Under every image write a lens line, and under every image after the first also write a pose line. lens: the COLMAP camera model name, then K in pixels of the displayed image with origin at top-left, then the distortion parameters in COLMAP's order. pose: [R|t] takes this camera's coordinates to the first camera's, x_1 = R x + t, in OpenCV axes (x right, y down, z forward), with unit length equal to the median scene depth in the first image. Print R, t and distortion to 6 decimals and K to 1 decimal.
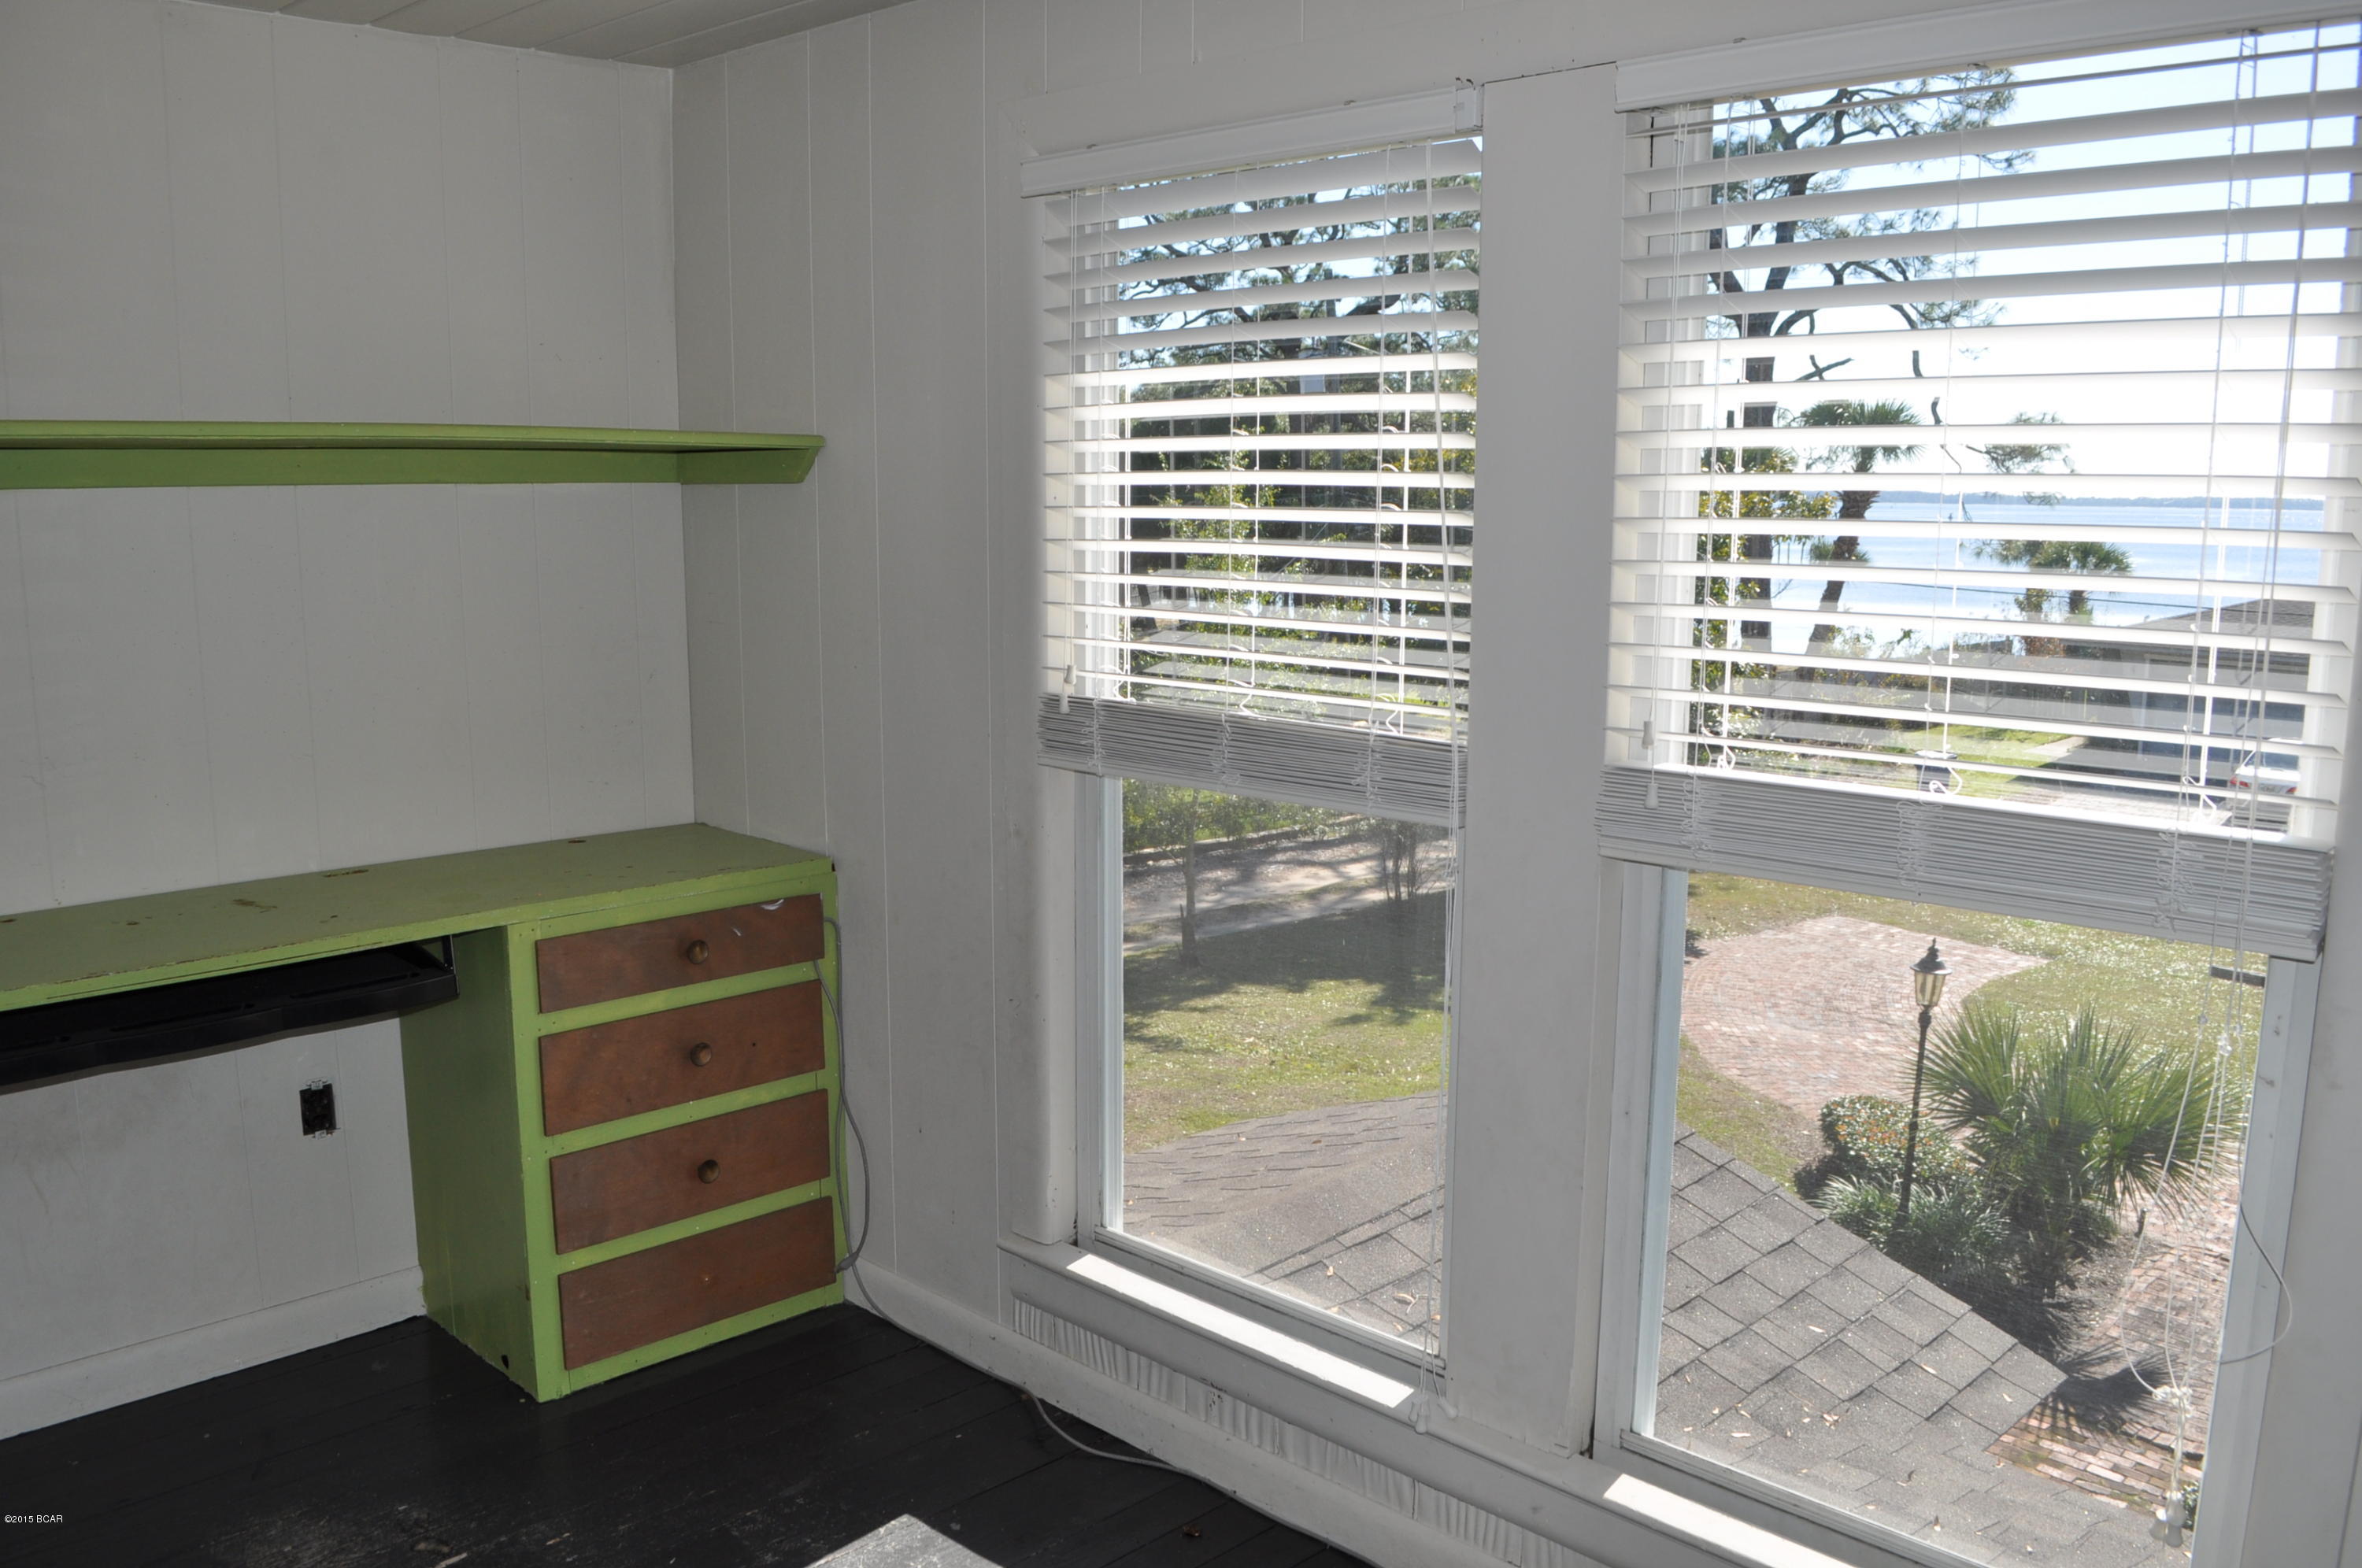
lens RADIAL K [[1894.2, 0, 1151.1], [0, 1894.2, 813.8], [0, 0, 1]] dist [-0.086849, 0.016241]
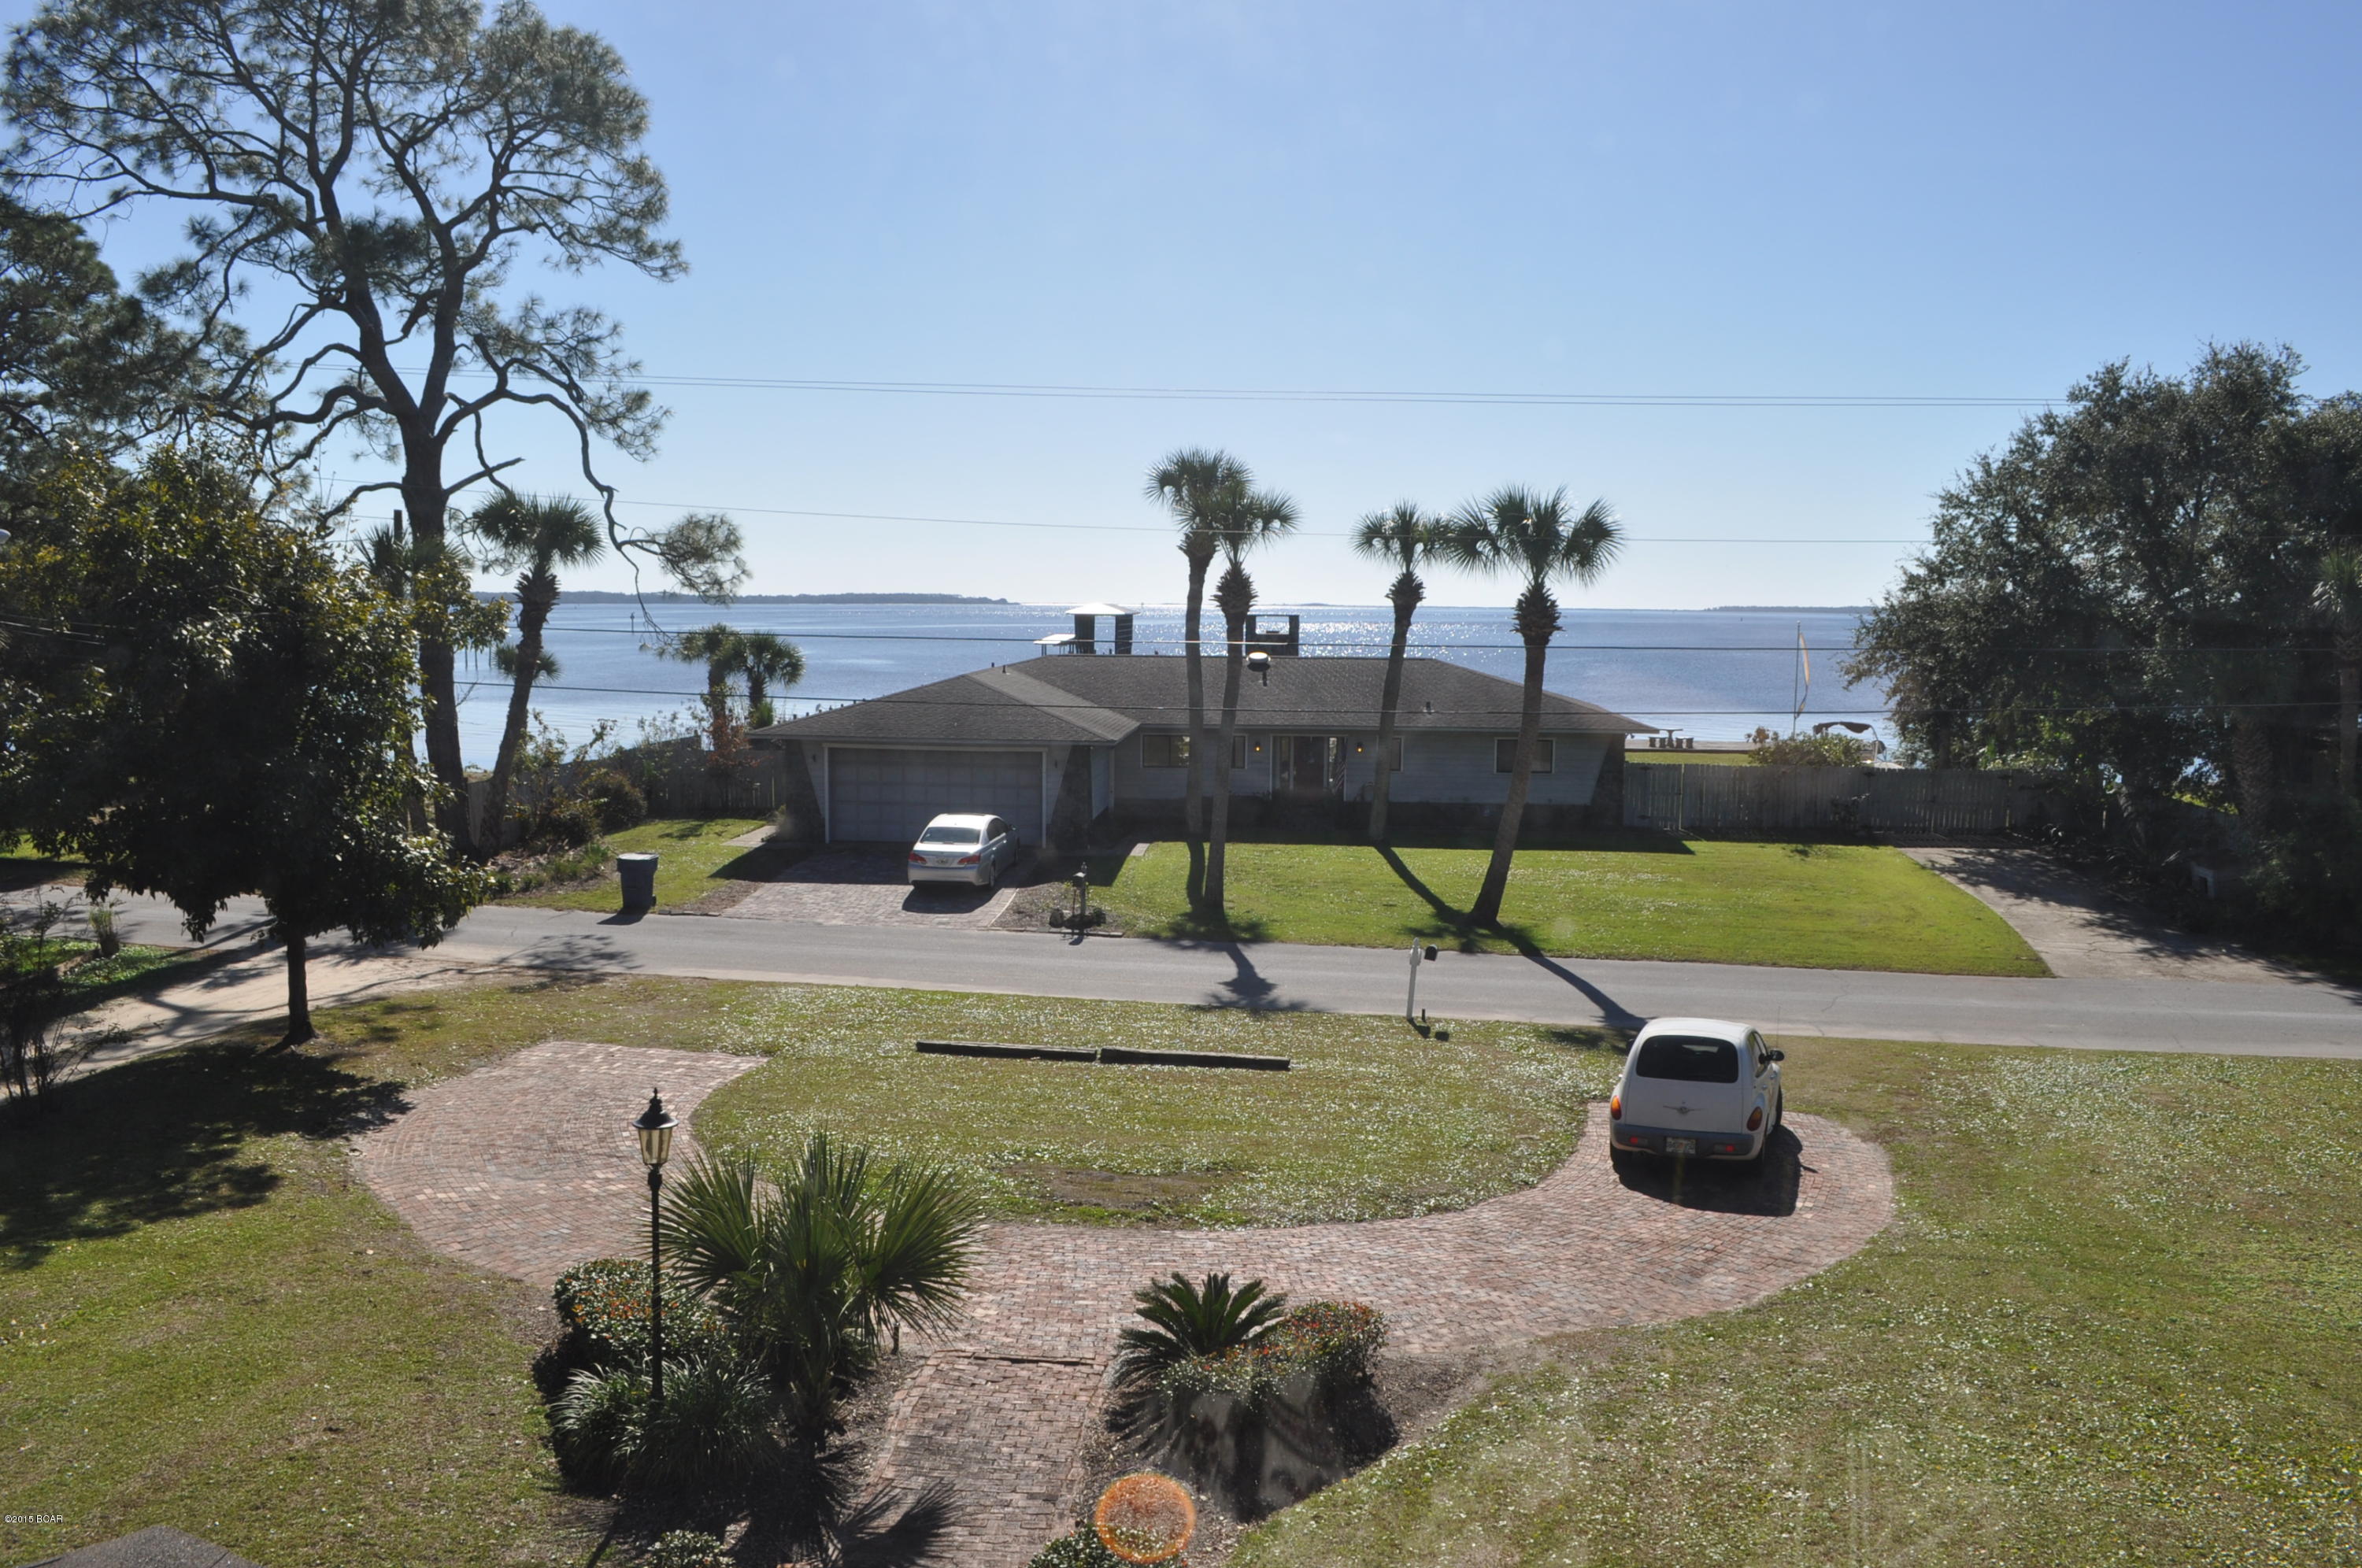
lens RADIAL K [[1894.2, 0, 1178.1], [0, 1894.2, 791.3], [0, 0, 1]] dist [-0.086849, 0.016241]
pose [[0.775895, -0.062737, 0.627735, 0.039251], [0.103722, 0.994188, -0.028841, -0.016093], [-0.622278, 0.087488, 0.777892, 0.088596]]
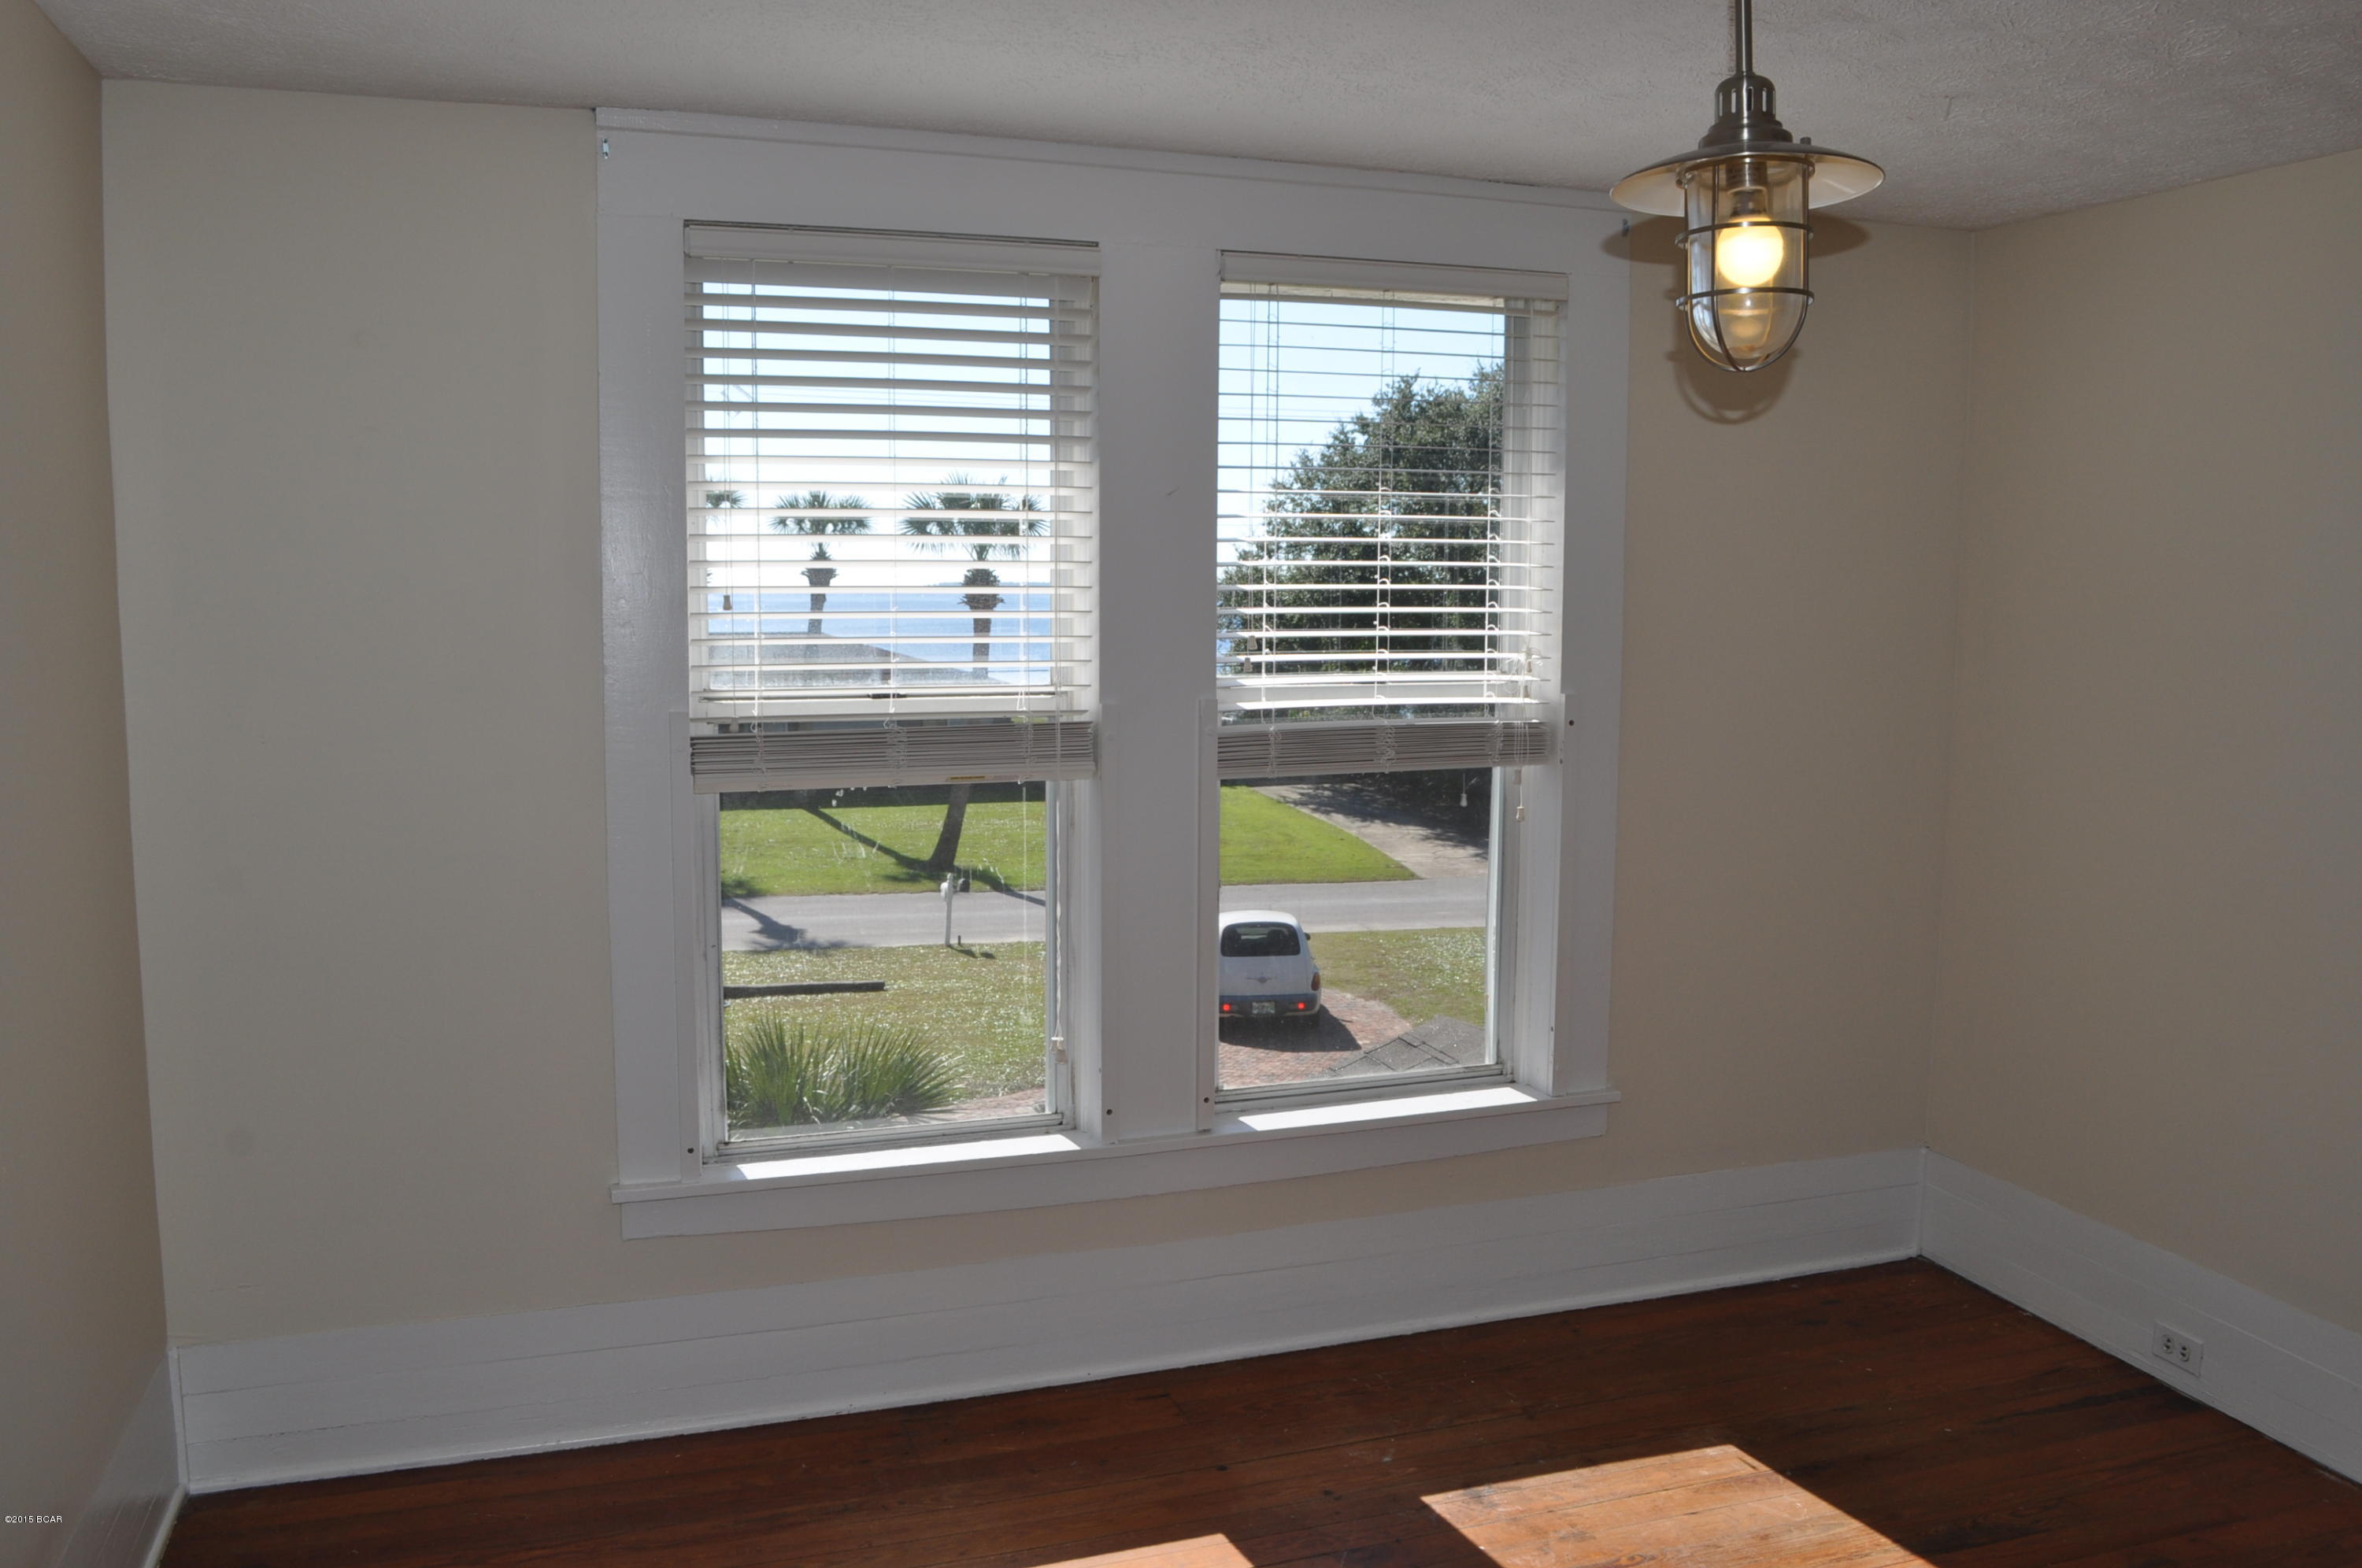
lens RADIAL K [[1894.2, 0, 1184.7], [0, 1894.2, 778.4], [0, 0, 1]] dist [-0.086849, 0.016241]
pose [[0.458767, -0.095886, 0.883368, -0.287671], [0.150833, 0.988136, 0.028924, -0.027062], [-0.875661, 0.119972, 0.467787, 0.153271]]
